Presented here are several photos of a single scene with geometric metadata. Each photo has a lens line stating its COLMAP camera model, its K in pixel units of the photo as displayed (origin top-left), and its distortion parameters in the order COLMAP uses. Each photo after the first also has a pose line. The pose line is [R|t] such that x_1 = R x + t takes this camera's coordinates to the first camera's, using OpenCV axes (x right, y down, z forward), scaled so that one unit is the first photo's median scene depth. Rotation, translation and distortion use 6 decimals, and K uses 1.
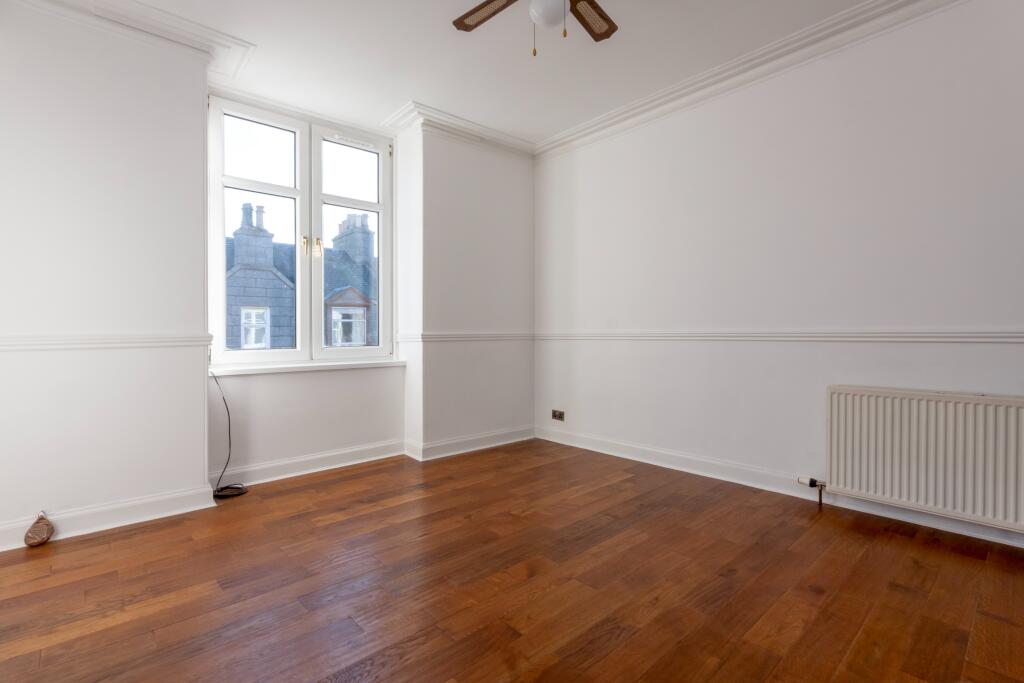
lens RADIAL K [[473.2, 0, 512.0], [0, 473.2, 341.5], [0, 0, 1]] dist [0.001051, 0.000191]
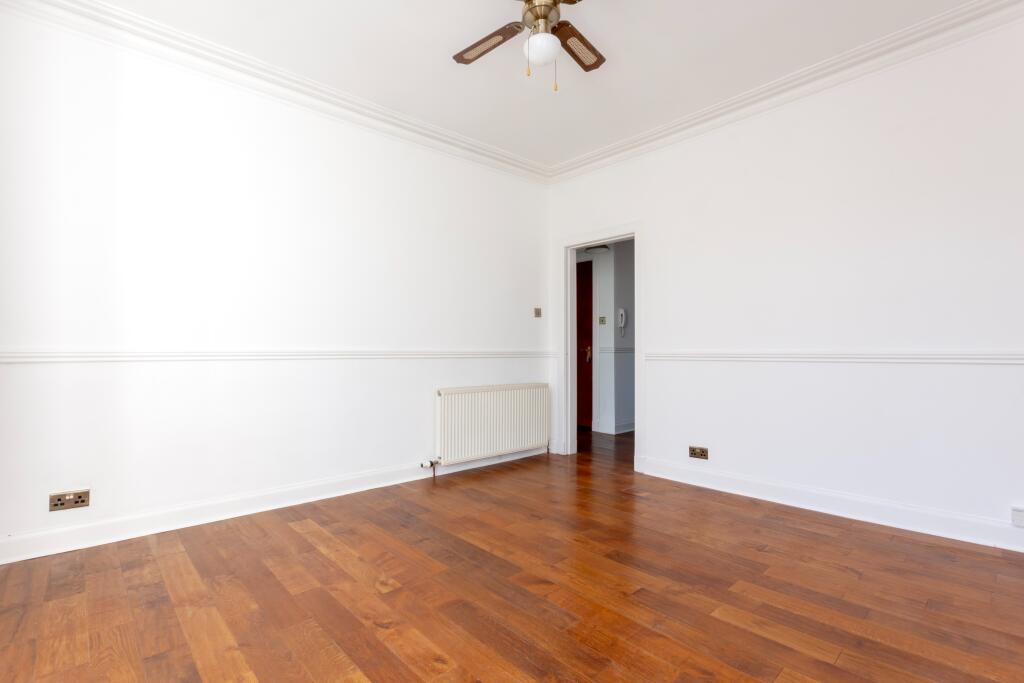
lens RADIAL K [[479.5, 0, 512.5], [0, 479.5, 351.8], [0, 0, 1]] dist [-0.000174, 0.000057]
pose [[-0.008844, 0.010787, 0.999903, -0.719933], [0.020564, 0.999732, -0.010604, 0.002574], [-0.999749, 0.020469, -0.009063, 0.775587]]
